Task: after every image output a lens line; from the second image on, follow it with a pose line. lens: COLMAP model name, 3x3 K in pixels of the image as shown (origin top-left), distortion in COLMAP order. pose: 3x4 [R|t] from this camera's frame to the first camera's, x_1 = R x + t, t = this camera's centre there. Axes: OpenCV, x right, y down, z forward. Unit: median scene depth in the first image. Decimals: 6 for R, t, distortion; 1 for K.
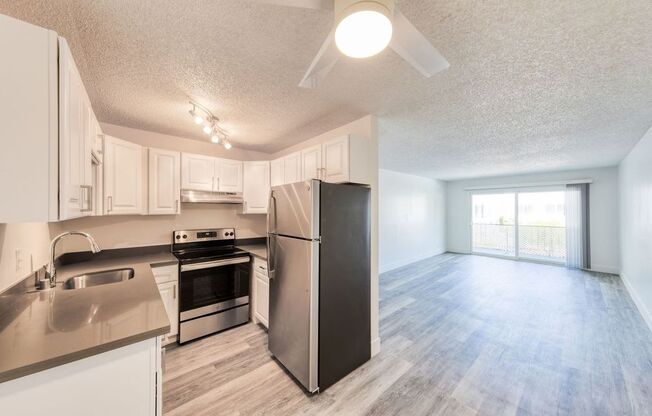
lens RADIAL K [[224.3, 0, 323.2], [0, 224.3, 208.2], [0, 0, 1]] dist [0.000145, -0.000486]
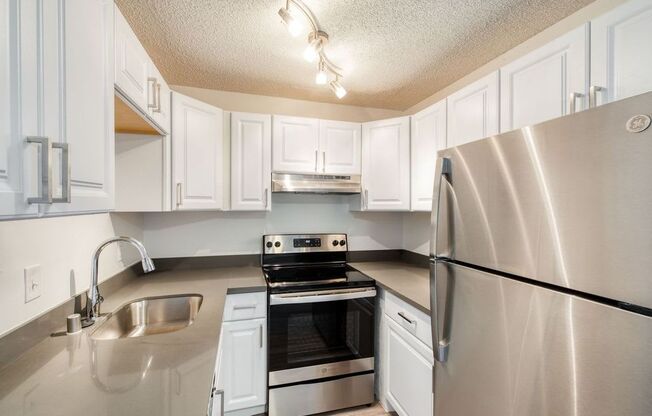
lens RADIAL K [[283.6, 0, 325.1], [0, 283.6, 206.9], [0, 0, 1]] dist [-0.002660, -0.000008]
pose [[0.917181, 0.006412, -0.398419, -0.176060], [-0.002409, 0.999941, 0.010549, 0.008049], [0.398464, -0.008715, 0.917143, 0.326634]]
